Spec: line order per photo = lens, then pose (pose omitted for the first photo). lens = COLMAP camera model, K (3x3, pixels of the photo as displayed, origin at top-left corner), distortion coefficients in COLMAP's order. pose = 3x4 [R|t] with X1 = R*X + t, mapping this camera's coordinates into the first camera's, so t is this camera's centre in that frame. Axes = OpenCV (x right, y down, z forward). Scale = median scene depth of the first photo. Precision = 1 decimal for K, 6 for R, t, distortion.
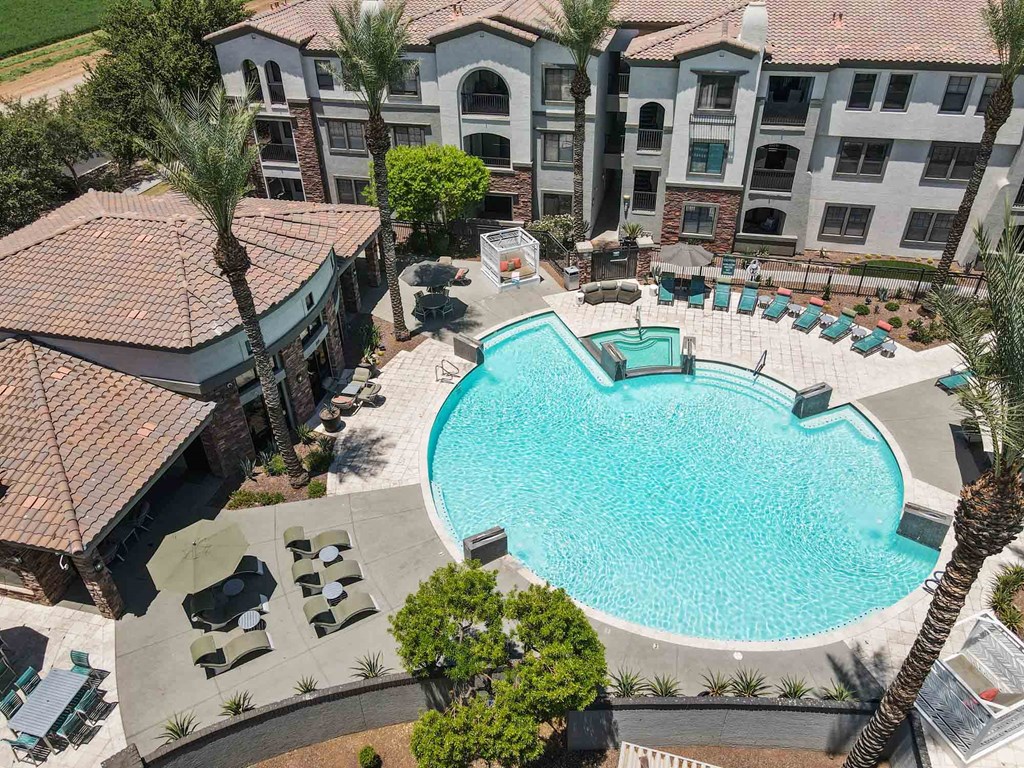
lens RADIAL K [[734.8, 0, 509.5], [0, 734.8, 377.4], [0, 0, 1]] dist [0.002654, 0.005254]
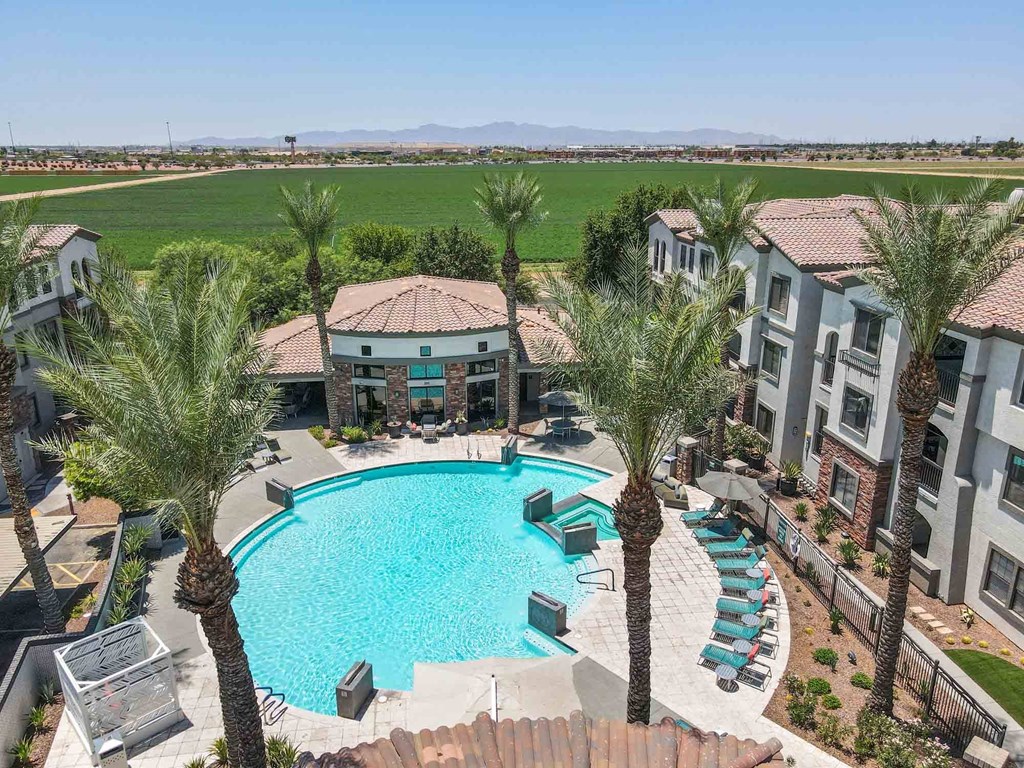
lens RADIAL K [[734.8, 0, 508.3], [0, 734.8, 384.2], [0, 0, 1]] dist [0.002654, 0.005254]
pose [[0.383098, 0.307164, -0.871141, 0.815419], [-0.547773, 0.834914, 0.053499, -0.164324], [0.743761, 0.456693, 0.488110, 0.335062]]
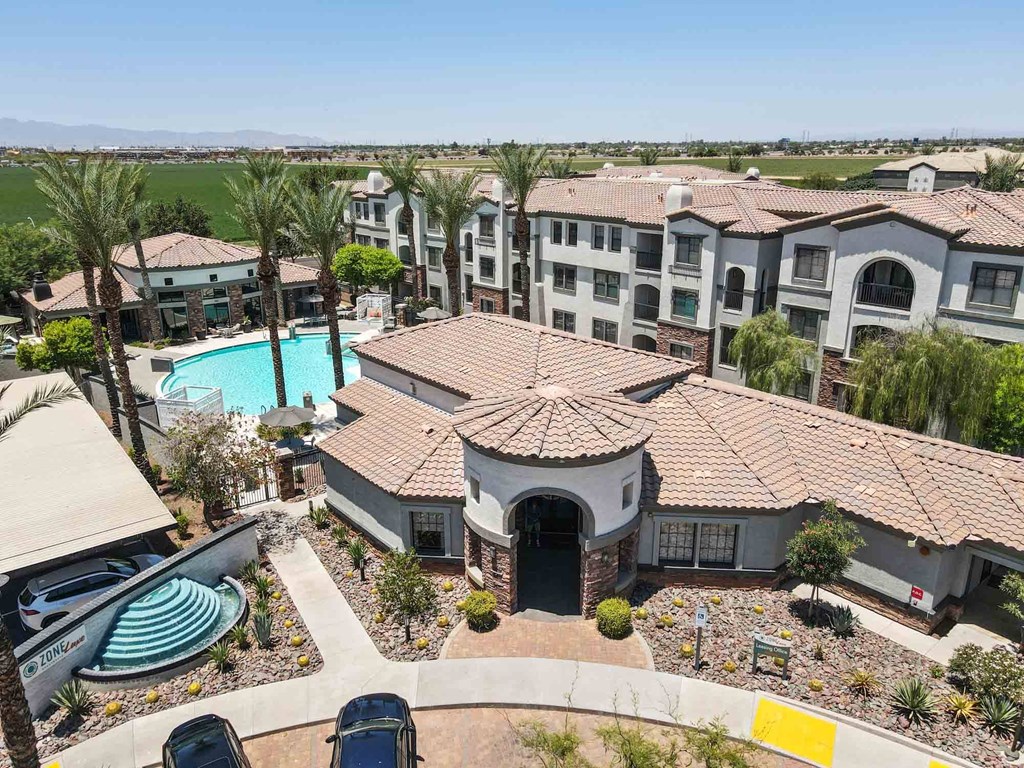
lens RADIAL K [[734.8, 0, 483.6], [0, 734.8, 384.0], [0, 0, 1]] dist [0.002654, 0.005254]
pose [[0.802274, 0.203797, -0.561092, 1.208235], [-0.362482, 0.913112, -0.186637, 0.223854], [0.474303, 0.353119, 0.806438, -0.176080]]
